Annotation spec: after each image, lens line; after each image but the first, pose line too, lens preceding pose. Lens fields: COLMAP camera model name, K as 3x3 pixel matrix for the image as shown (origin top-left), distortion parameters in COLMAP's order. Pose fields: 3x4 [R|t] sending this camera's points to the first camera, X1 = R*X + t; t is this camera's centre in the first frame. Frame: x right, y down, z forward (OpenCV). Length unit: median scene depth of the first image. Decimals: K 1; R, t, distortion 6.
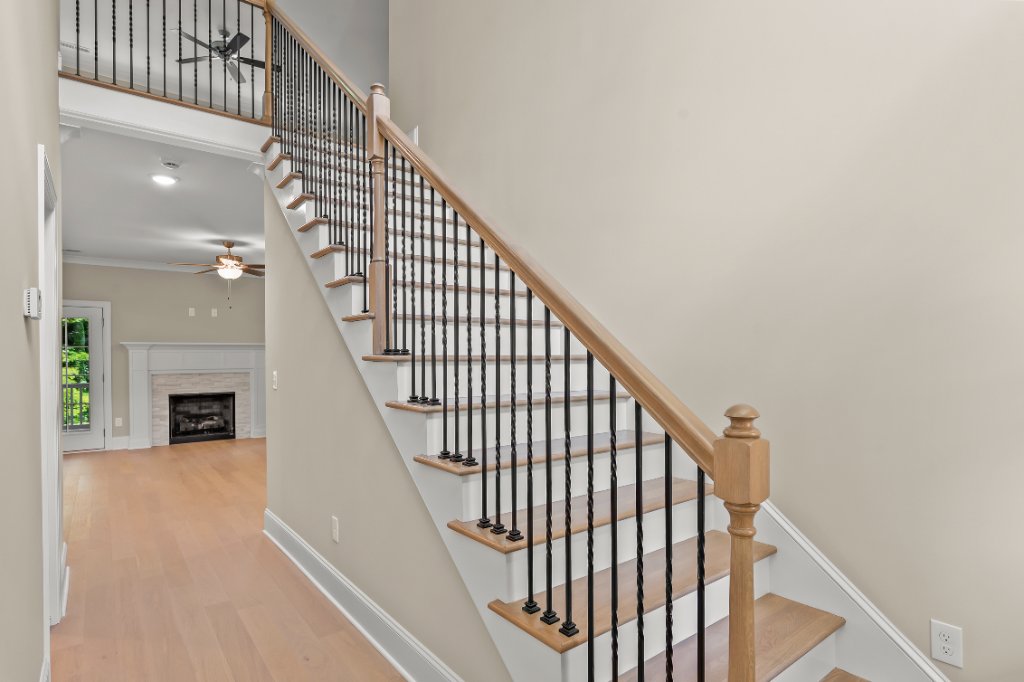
lens RADIAL K [[538.0, 0, 511.8], [0, 538.0, 356.2], [0, 0, 1]] dist [0.000887, 0.000079]
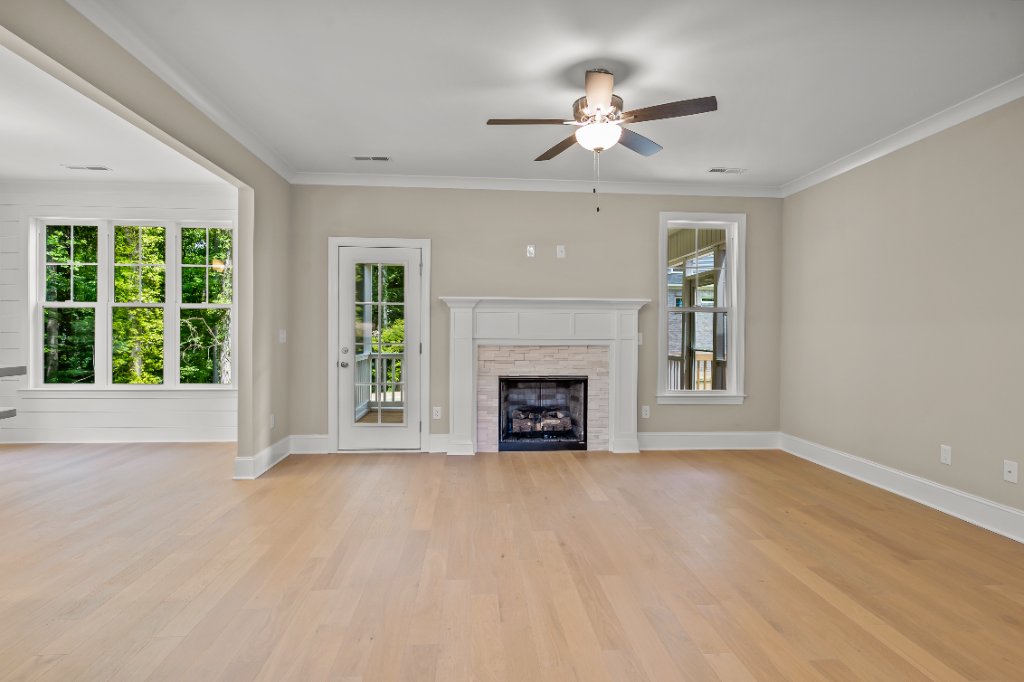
lens RADIAL K [[538.0, 0, 511.8], [0, 538.0, 356.2], [0, 0, 1]] dist [0.000887, 0.000079]
pose [[0.835397, 0.034377, -0.548572, -0.251855], [-0.011894, 0.998939, 0.044487, 0.016697], [0.549519, -0.030640, 0.834919, 0.439979]]
